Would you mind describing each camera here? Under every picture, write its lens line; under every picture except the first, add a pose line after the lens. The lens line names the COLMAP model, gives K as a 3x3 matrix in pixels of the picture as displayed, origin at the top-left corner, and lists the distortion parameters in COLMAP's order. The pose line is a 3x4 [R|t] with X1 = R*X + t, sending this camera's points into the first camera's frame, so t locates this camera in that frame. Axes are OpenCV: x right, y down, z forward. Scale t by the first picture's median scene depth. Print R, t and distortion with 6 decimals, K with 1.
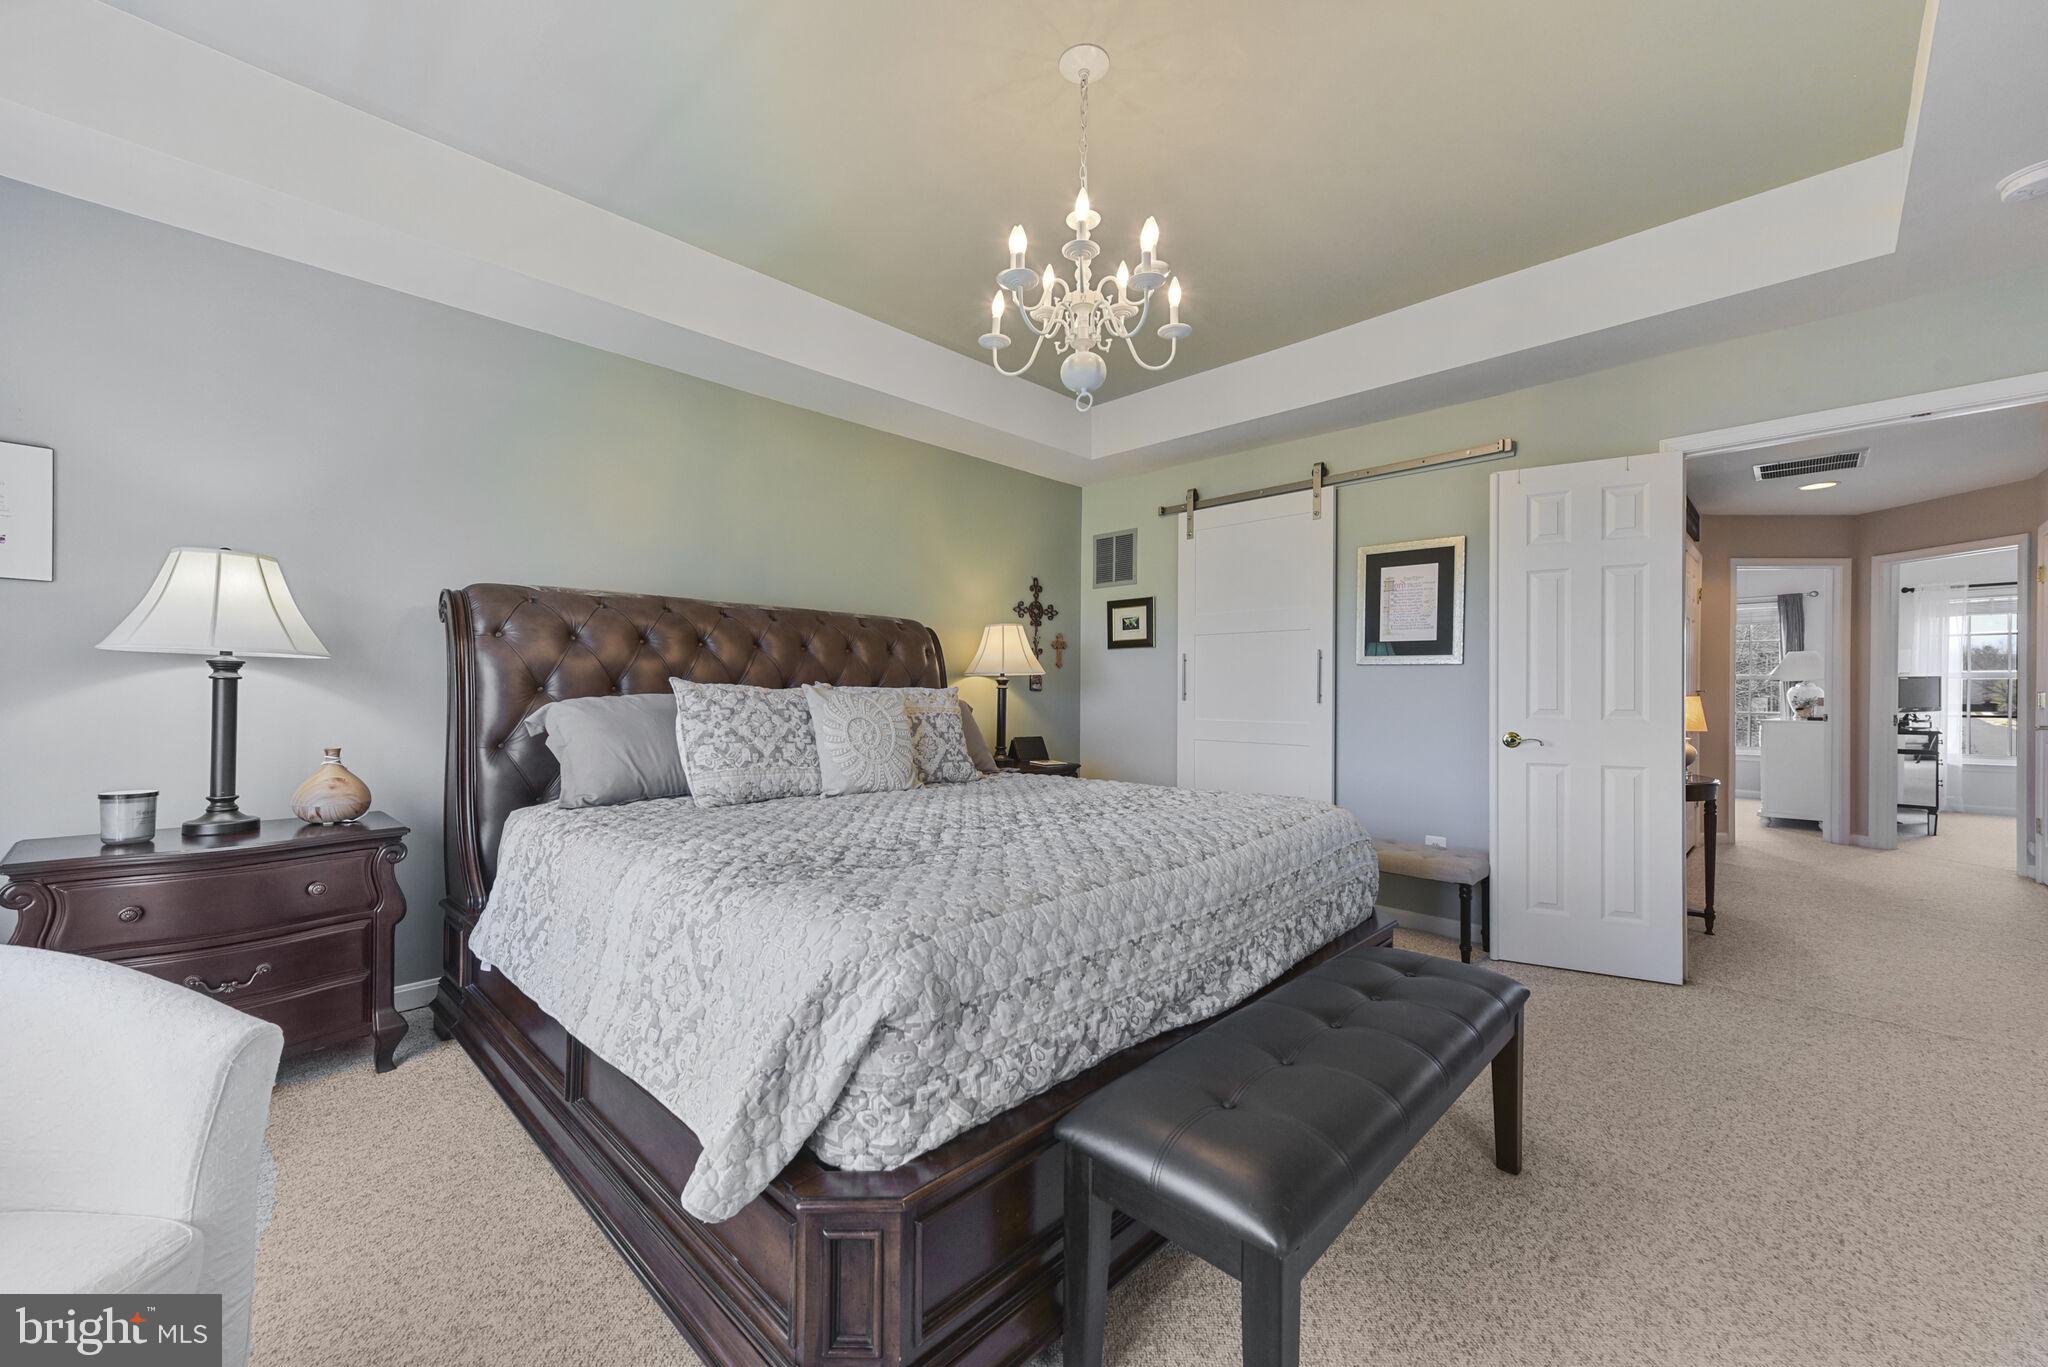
lens RADIAL K [[819.5, 0, 1024.0], [0, 819.5, 683.5], [0, 0, 1]] dist [0.073946, -0.000049]
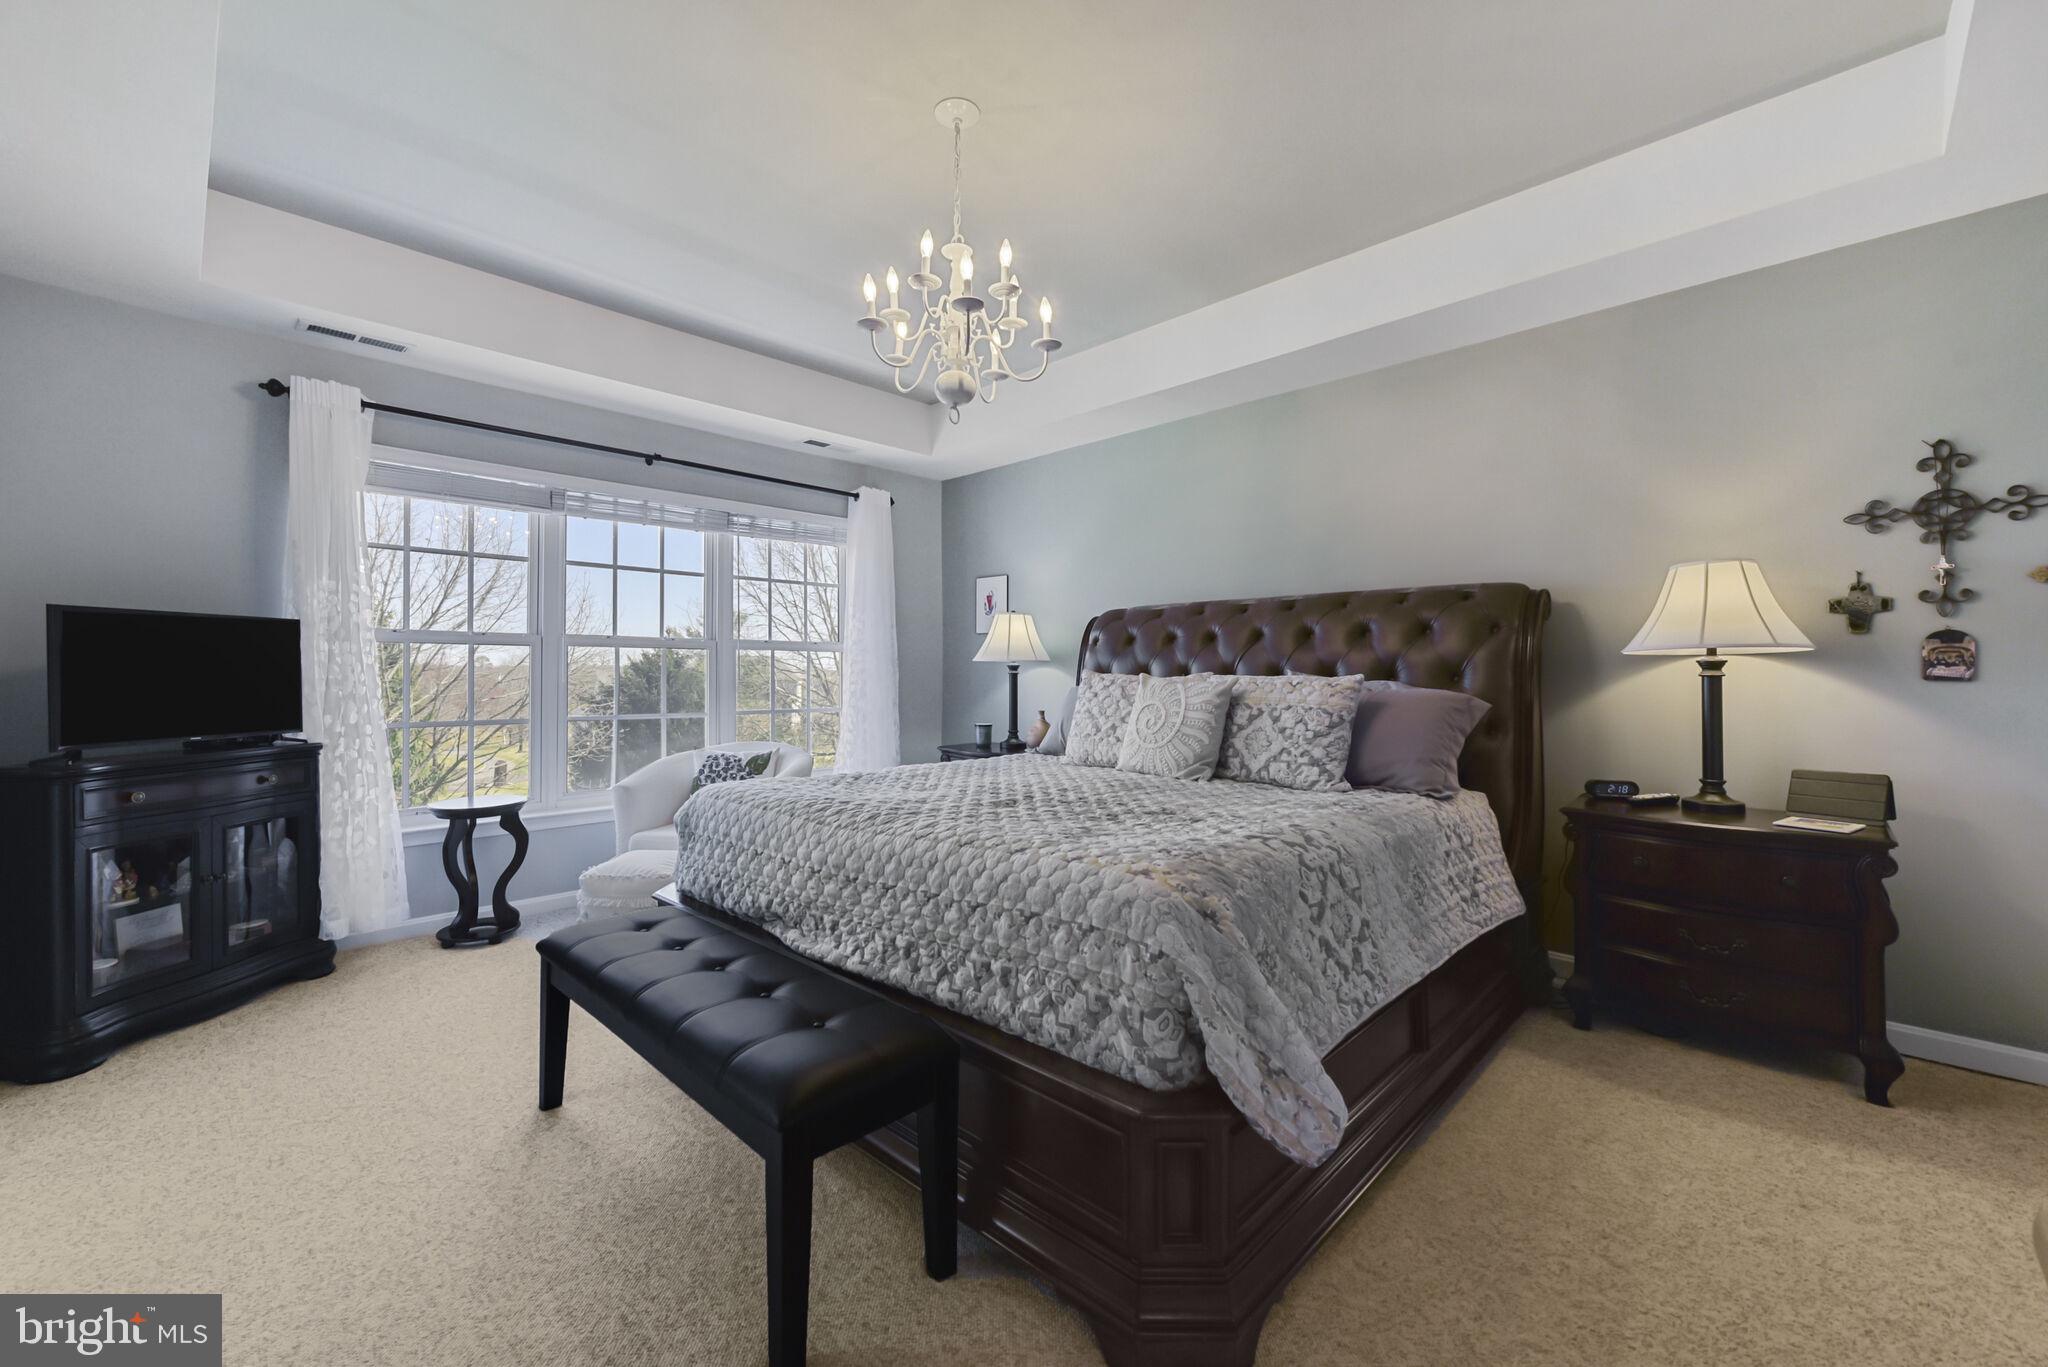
lens RADIAL K [[772.3, 0, 1024.0], [0, 772.3, 683.5], [0, 0, 1]] dist [0.023230, 0.000033]
pose [[-0.021848, -0.001811, -0.999760, 0.484199], [0.004320, 0.999989, -0.001906, 0.008633], [0.999752, -0.004360, -0.021840, 0.493645]]
